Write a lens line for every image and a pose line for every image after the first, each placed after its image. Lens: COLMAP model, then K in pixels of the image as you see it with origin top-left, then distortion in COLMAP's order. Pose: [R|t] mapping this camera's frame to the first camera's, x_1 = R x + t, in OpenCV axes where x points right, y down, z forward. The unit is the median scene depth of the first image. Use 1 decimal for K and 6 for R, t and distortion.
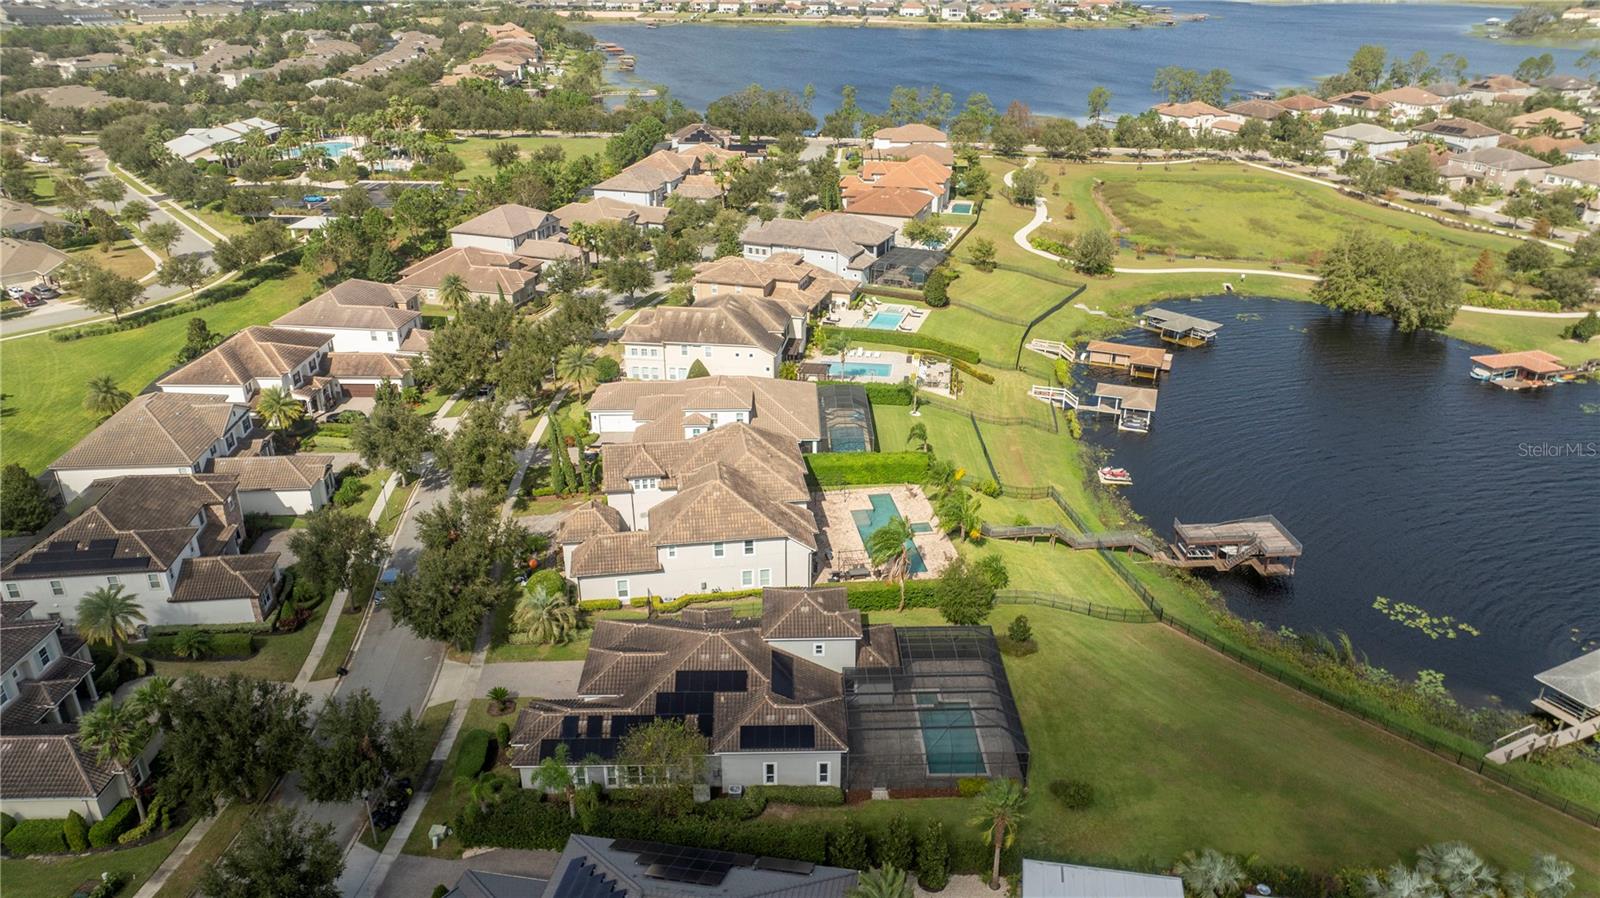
lens RADIAL K [[1129.0, 0, 800.0], [0, 1129.0, 449.0], [0, 0, 1]] dist [-0.017294, 0.000228]
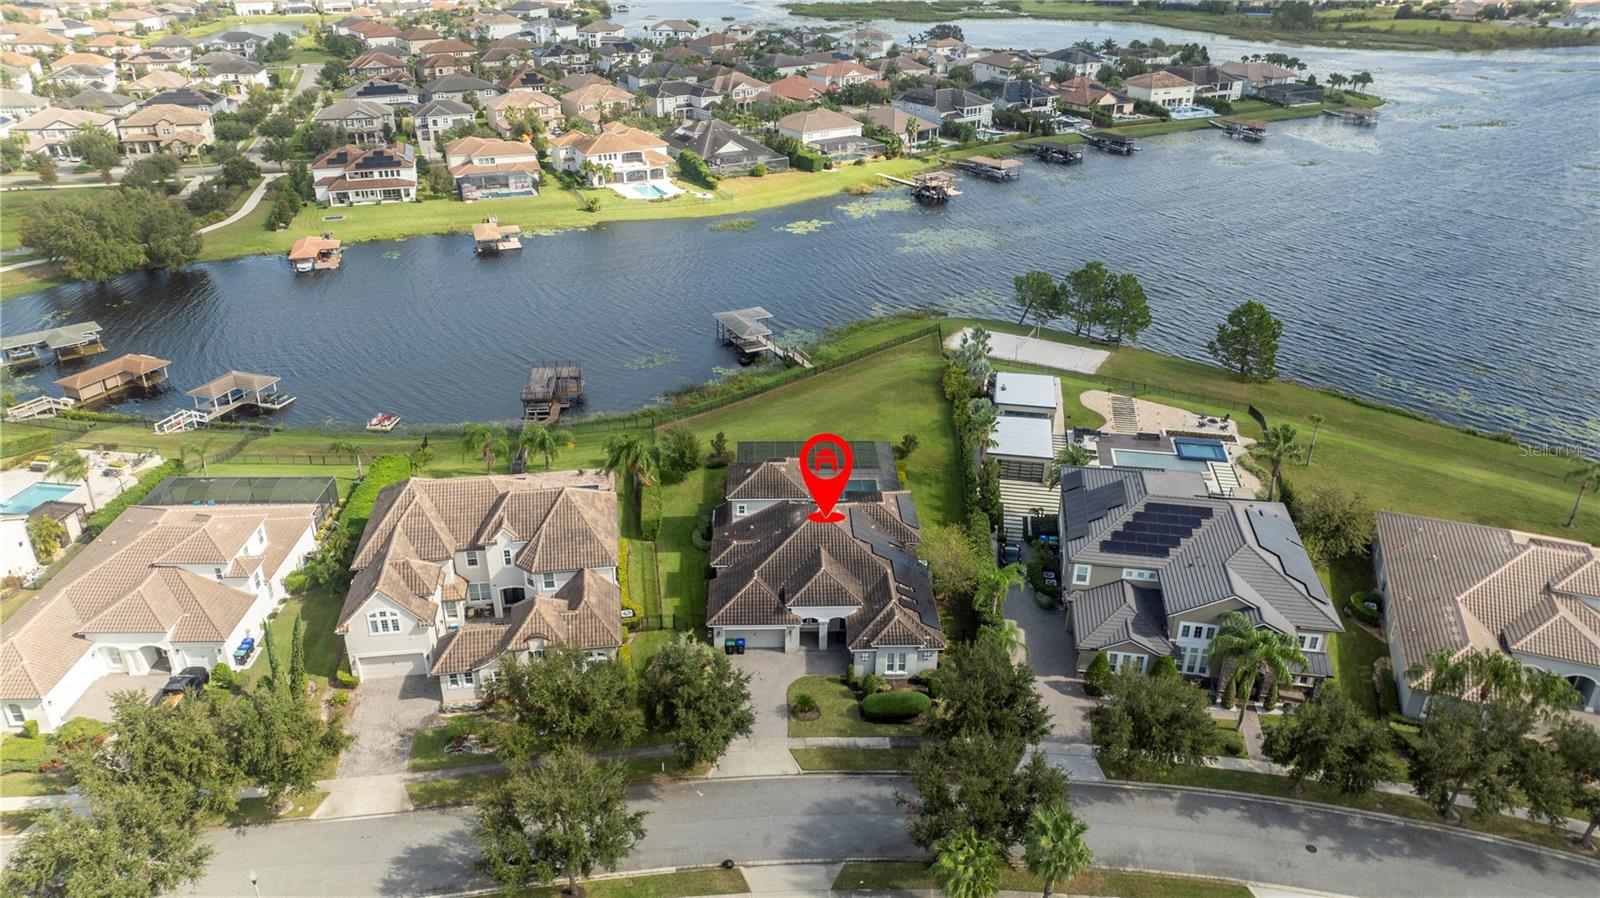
lens RADIAL K [[1129.0, 0, 800.0], [0, 1129.0, 449.0], [0, 0, 1]] dist [-0.017294, 0.000228]
pose [[-0.010412, -0.434594, 0.900566, -0.798984], [0.405496, 0.821406, 0.401081, -0.258166], [-0.914038, 0.369352, 0.167673, 0.600225]]
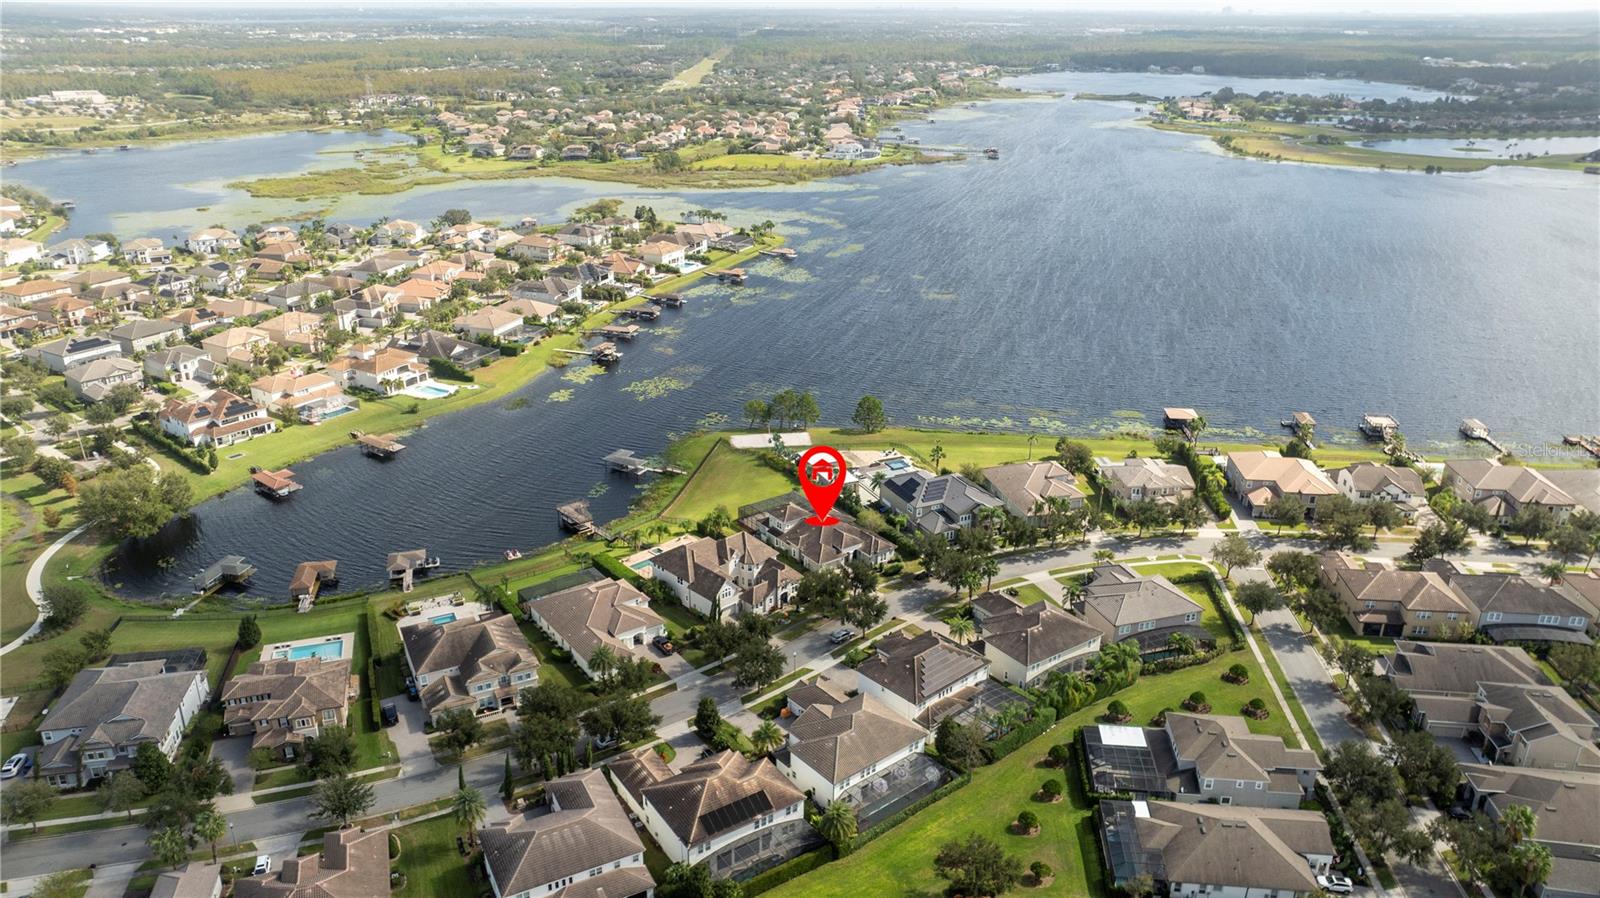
lens RADIAL K [[1129.0, 0, 800.0], [0, 1129.0, 449.0], [0, 0, 1]] dist [-0.017294, 0.000228]
pose [[-0.575891, -0.301943, 0.759724, -1.624341], [0.336359, 0.759485, 0.556817, -1.182230], [-0.745126, 0.576206, -0.335819, 1.425432]]
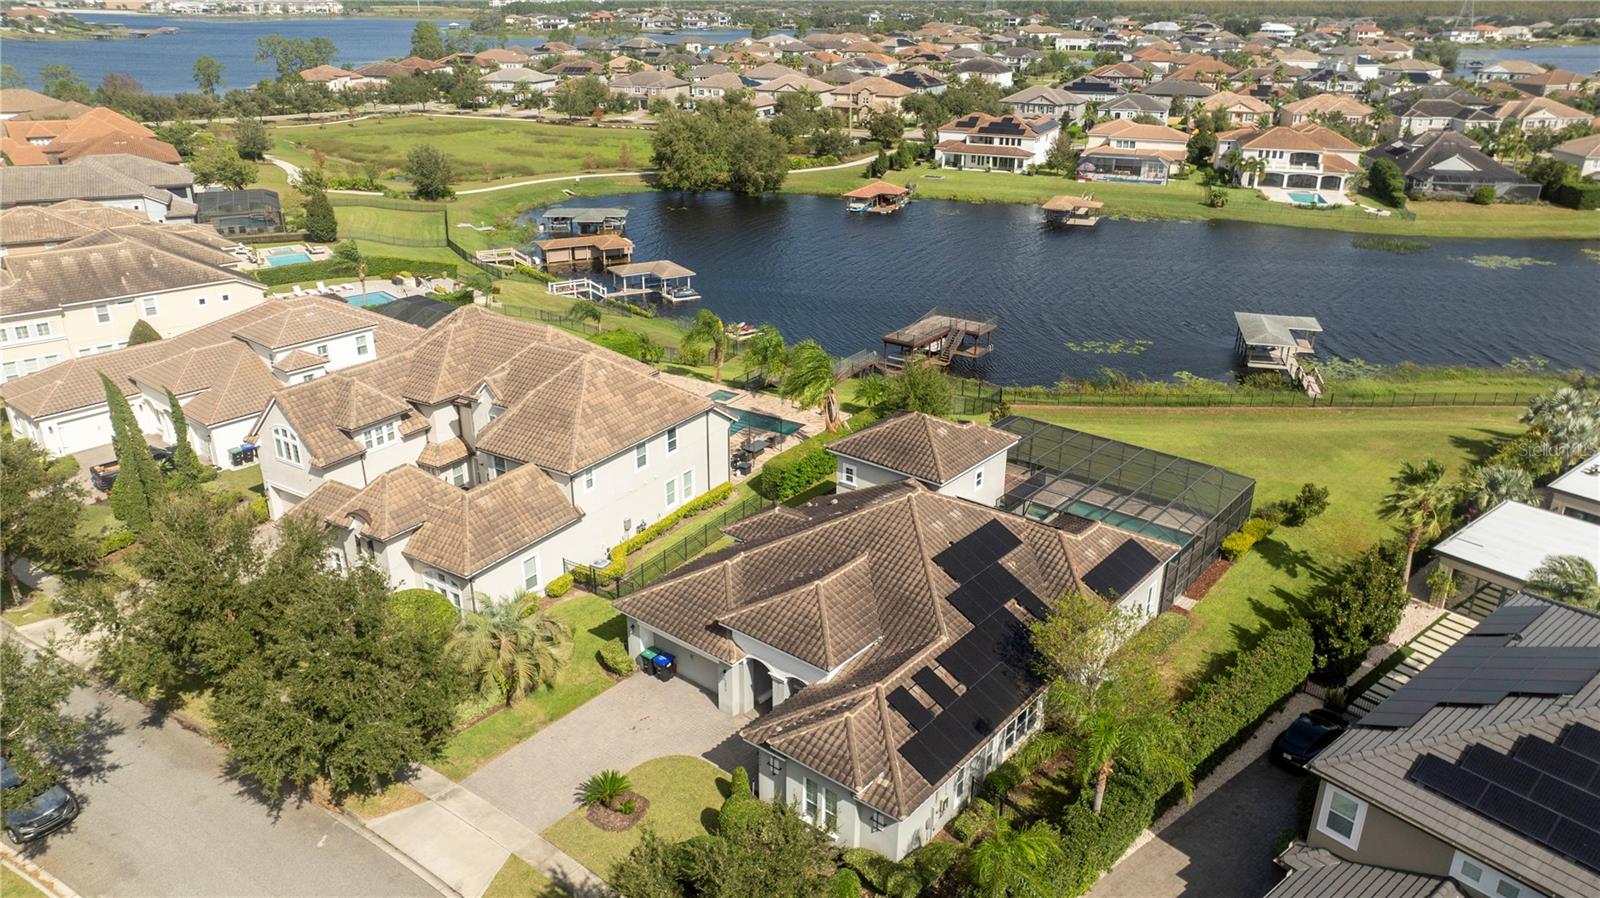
lens RADIAL K [[1129.0, 0, 800.0], [0, 1129.0, 449.0], [0, 0, 1]] dist [-0.017294, 0.000228]
pose [[0.647776, -0.281772, 0.707807, -0.403970], [0.305525, 0.947184, 0.097453, 0.046831], [-0.697883, 0.153125, 0.699652, 0.458081]]
